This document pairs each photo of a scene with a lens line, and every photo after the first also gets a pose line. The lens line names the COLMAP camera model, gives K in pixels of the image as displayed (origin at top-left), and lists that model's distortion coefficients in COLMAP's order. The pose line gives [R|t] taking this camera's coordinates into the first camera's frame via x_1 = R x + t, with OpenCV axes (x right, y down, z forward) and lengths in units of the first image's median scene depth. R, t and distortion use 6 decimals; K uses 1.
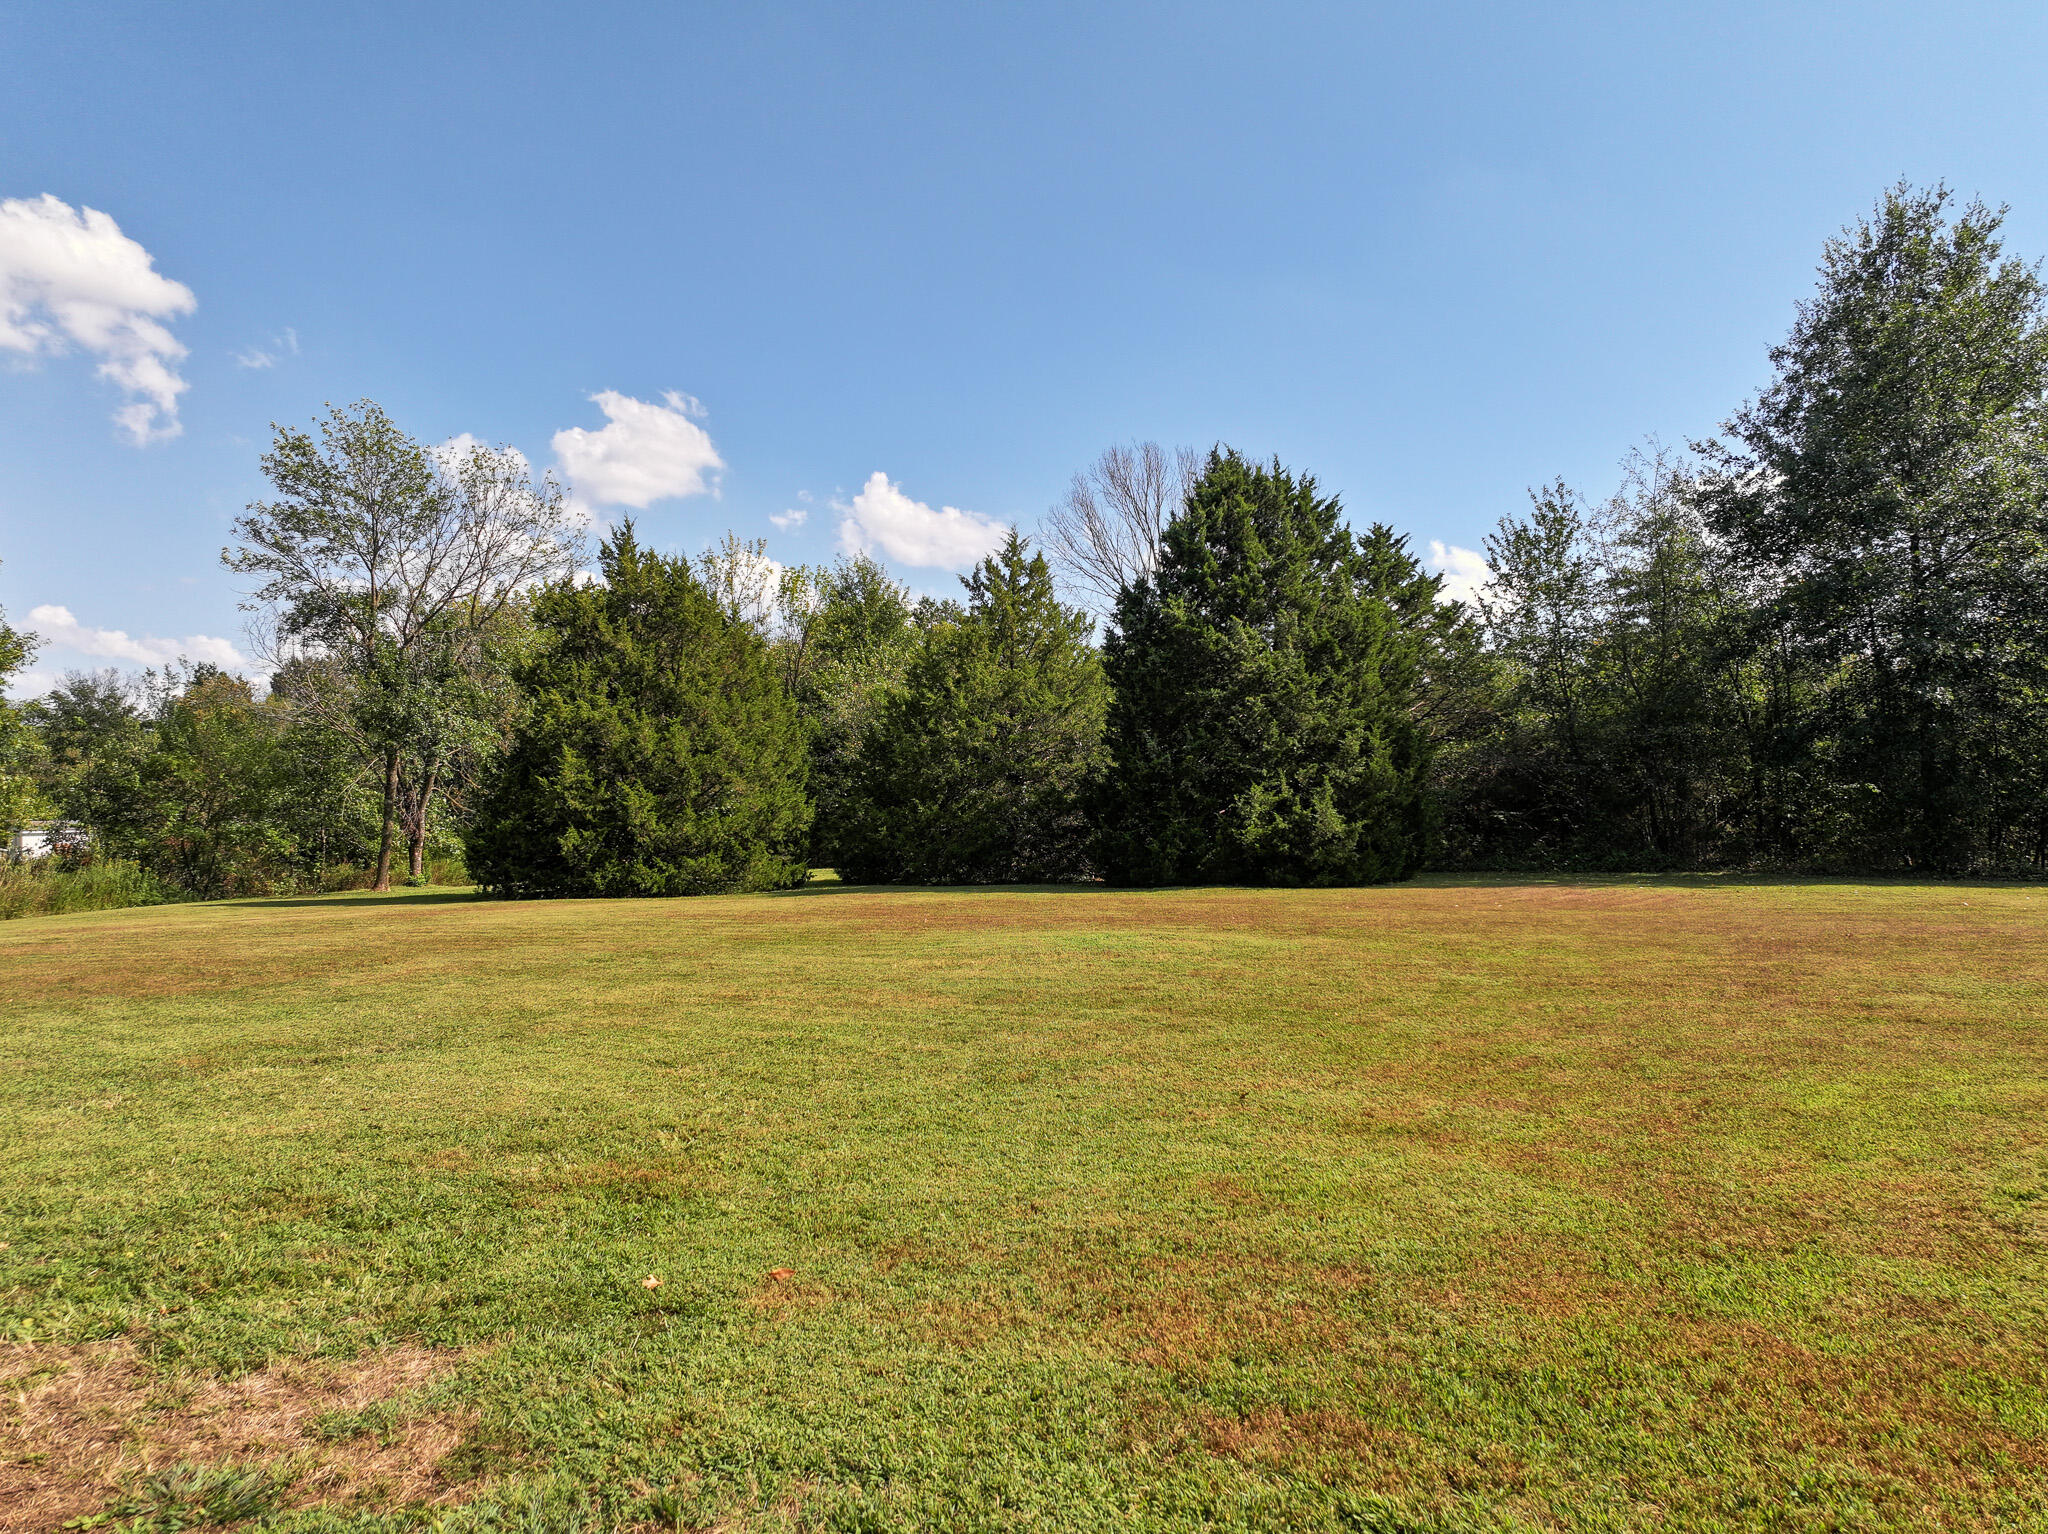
lens RADIAL K [[1435.0, 0, 1032.7], [0, 1435.0, 767.5], [0, 0, 1]] dist [0.003827, 0.007855]
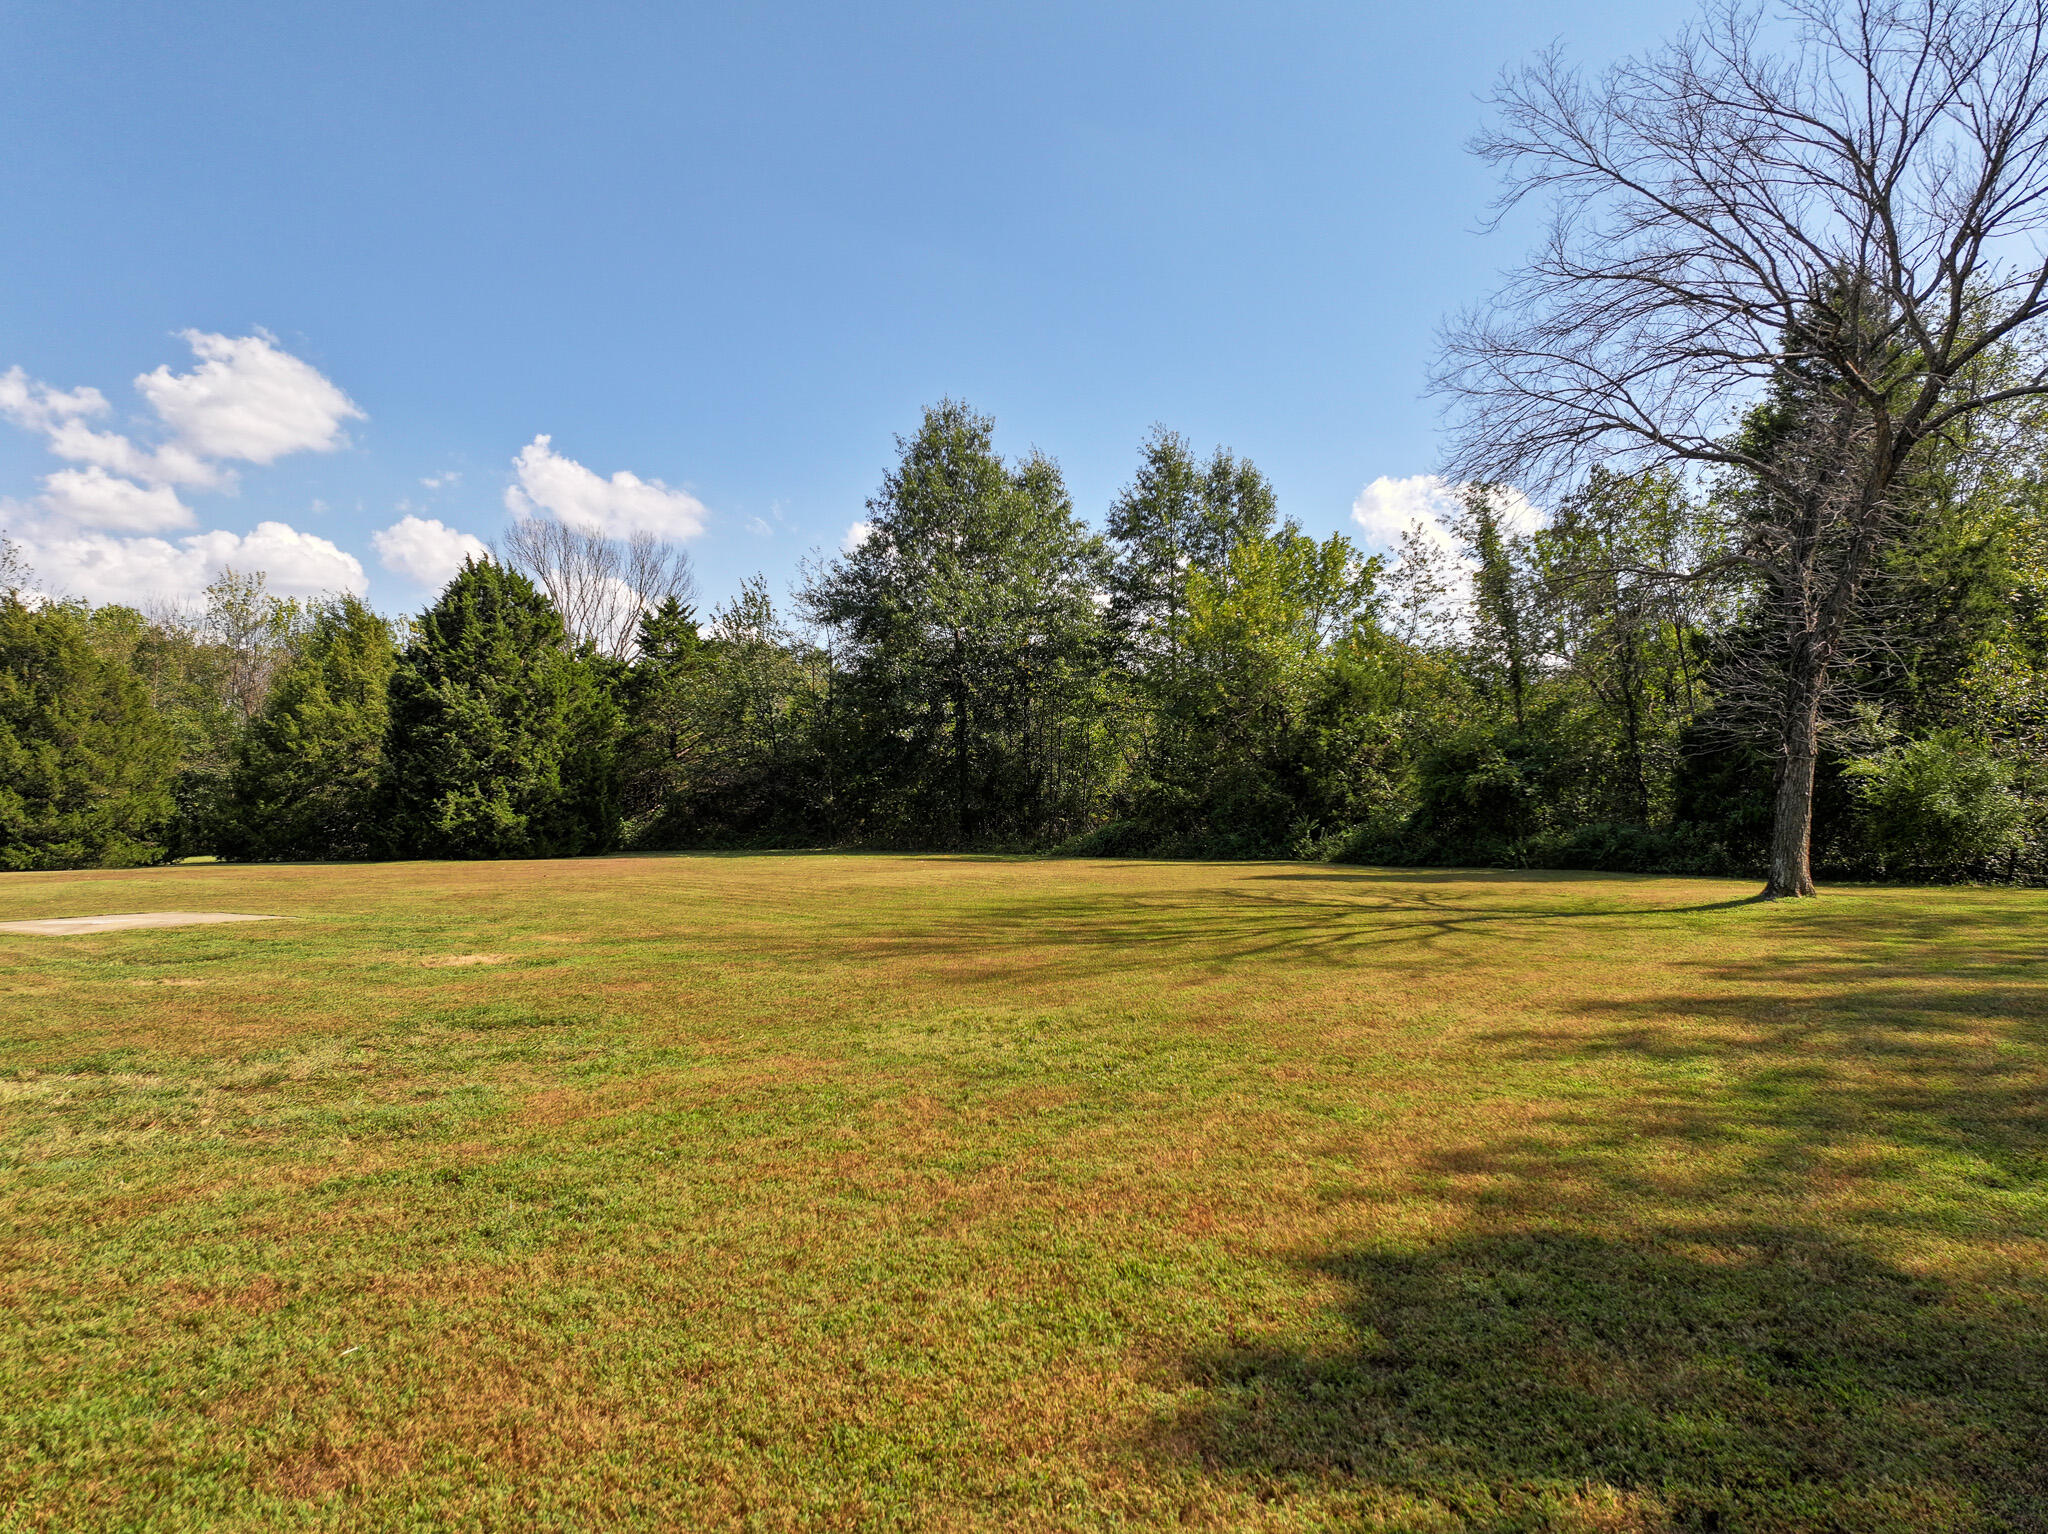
lens RADIAL K [[1435.0, 0, 1014.7], [0, 1435.0, 769.6], [0, 0, 1]] dist [0.003827, 0.007855]
pose [[0.983013, 0.002813, 0.183516, 0.392436], [-0.004588, 0.999947, 0.009248, -0.023622], [-0.183480, -0.009933, 0.982973, -0.498834]]
